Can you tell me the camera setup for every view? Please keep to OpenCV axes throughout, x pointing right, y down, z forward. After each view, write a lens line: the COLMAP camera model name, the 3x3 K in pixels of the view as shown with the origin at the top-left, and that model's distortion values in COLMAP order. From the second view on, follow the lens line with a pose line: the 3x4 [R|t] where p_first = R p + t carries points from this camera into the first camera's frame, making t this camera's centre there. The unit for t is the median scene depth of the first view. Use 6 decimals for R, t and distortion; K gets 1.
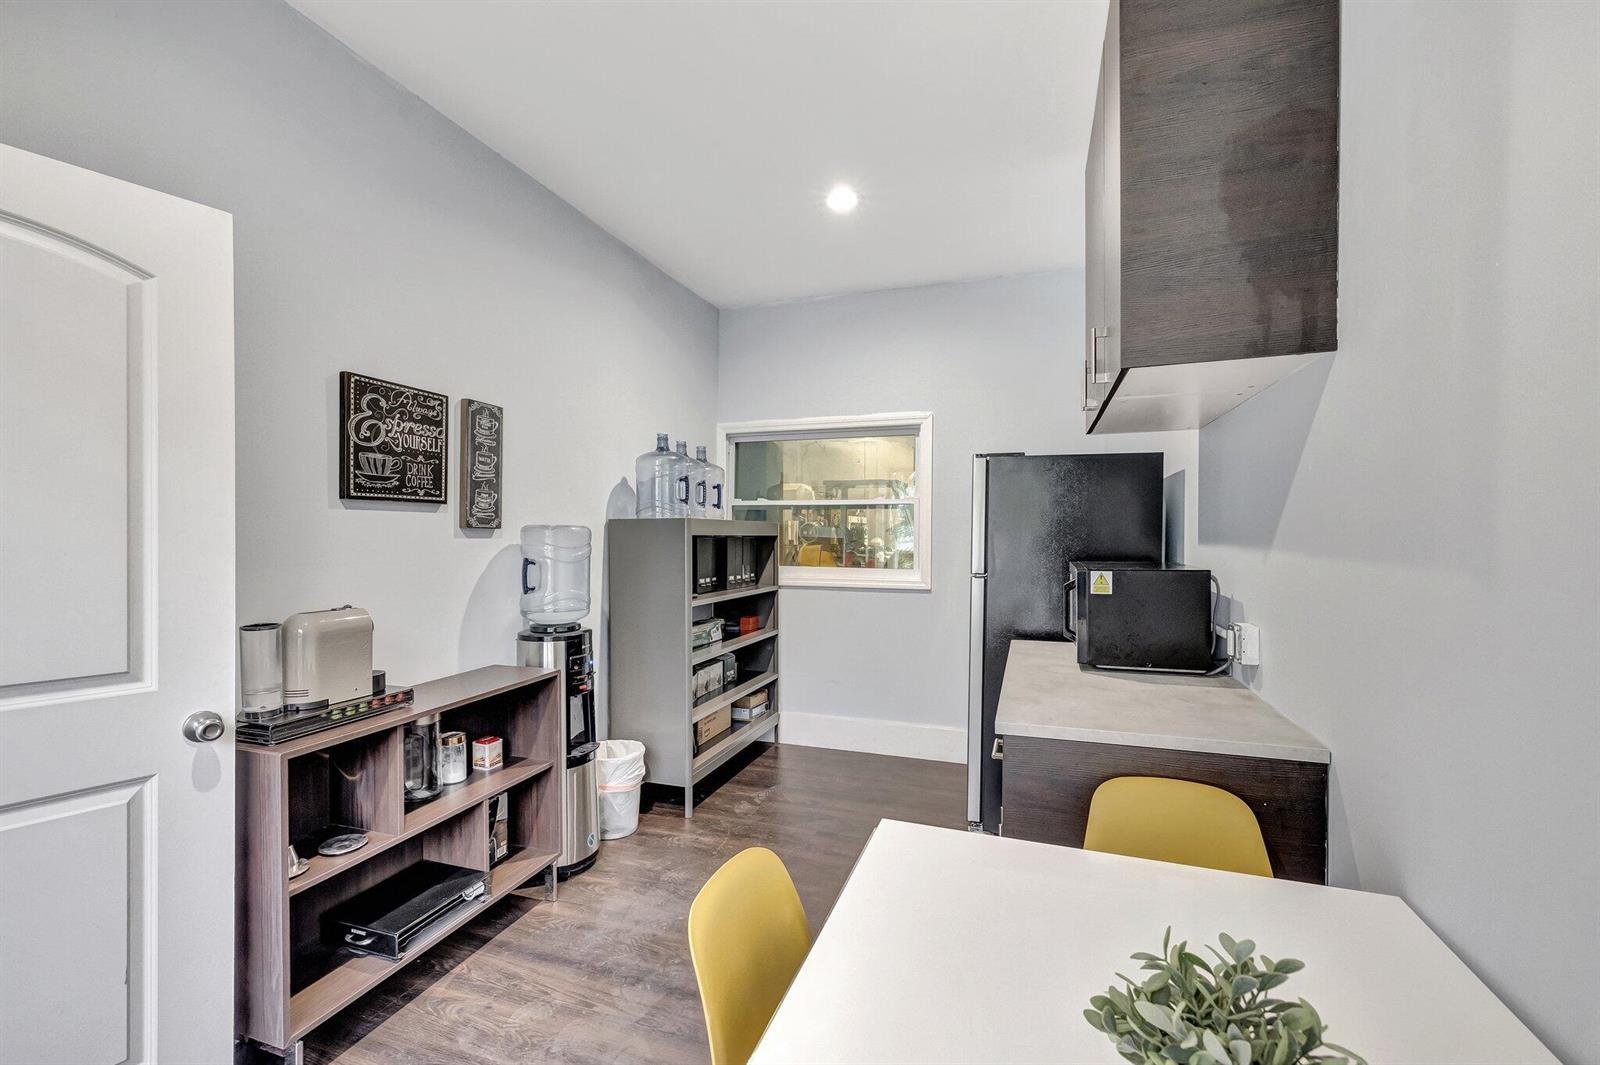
lens RADIAL K [[695.3, 0, 789.2], [0, 695.3, 539.6], [0, 0, 1]] dist [0.006769, 0.000161]
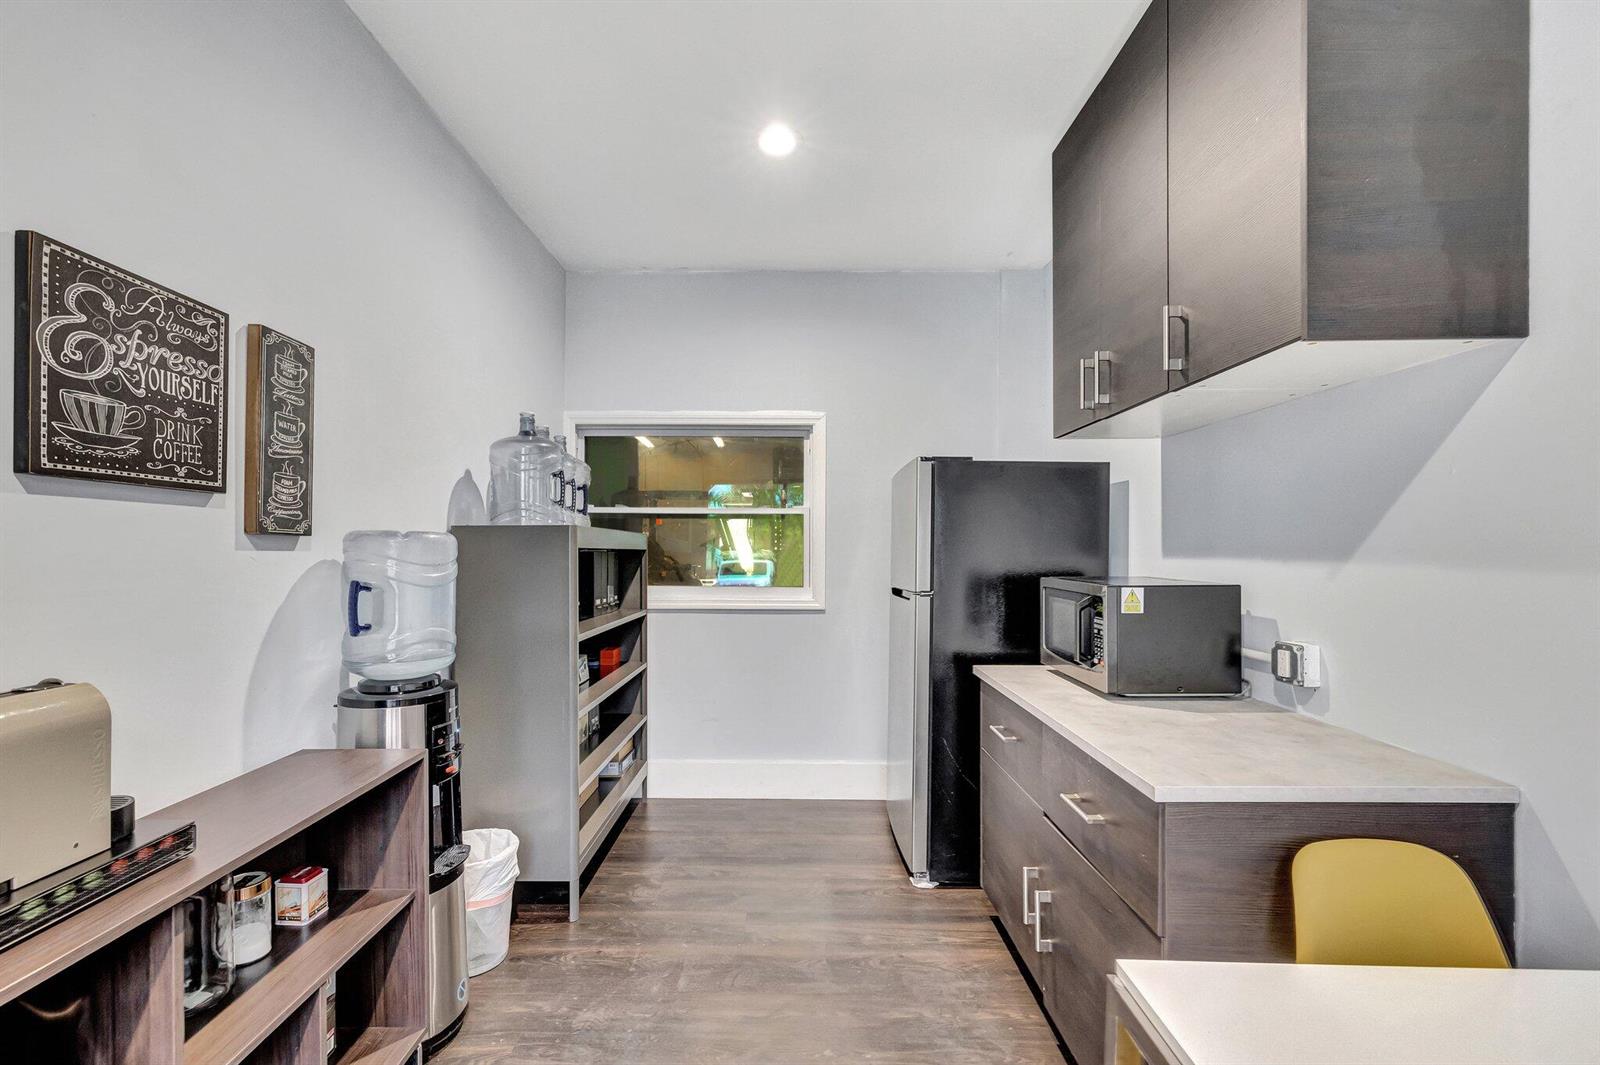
lens RADIAL K [[697.4, 0, 785.8], [0, 697.4, 552.6], [0, 0, 1]] dist [0.002990, 0.000143]
pose [[0.944511, 0.000320, 0.328481, -0.232624], [0.001209, 0.999989, -0.004450, 0.003536], [-0.328479, 0.004600, 0.944500, 0.270586]]
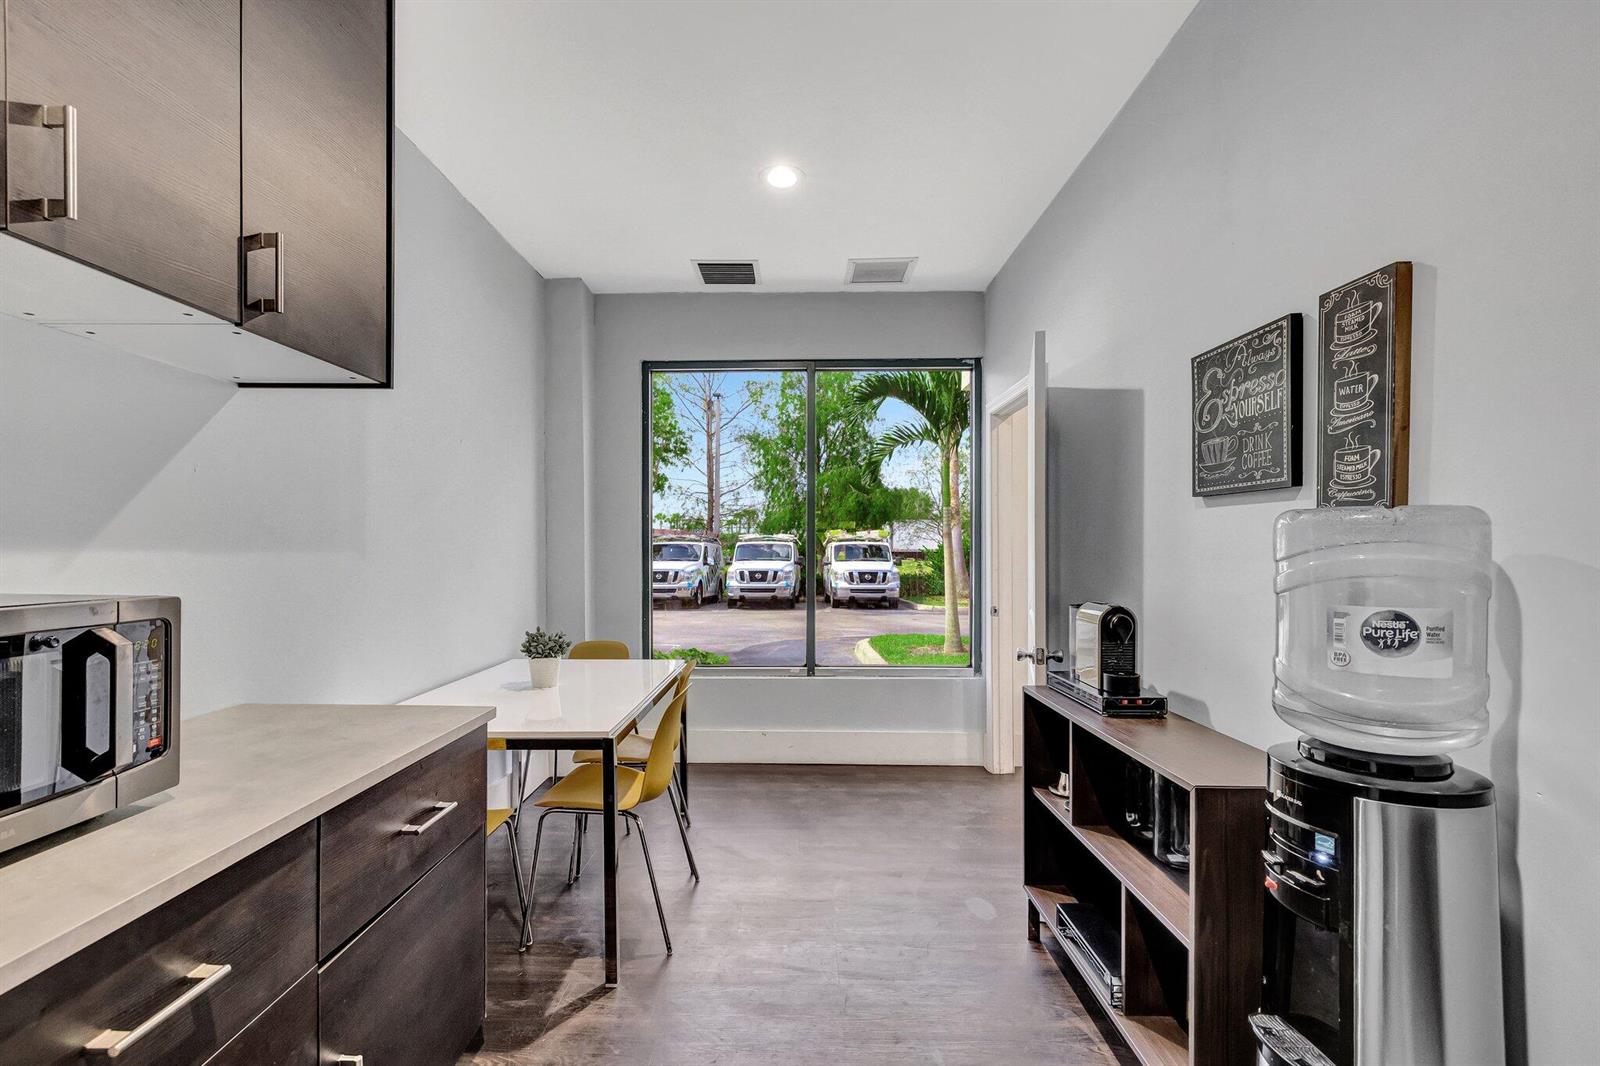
lens RADIAL K [[695.3, 0, 789.2], [0, 695.3, 540.1], [0, 0, 1]] dist [0.006769, 0.000161]
pose [[-0.945758, -0.003341, -0.324854, 0.140826], [-0.004469, 0.999986, 0.002725, -0.001647], [0.324841, 0.004029, -0.945760, 1.448923]]
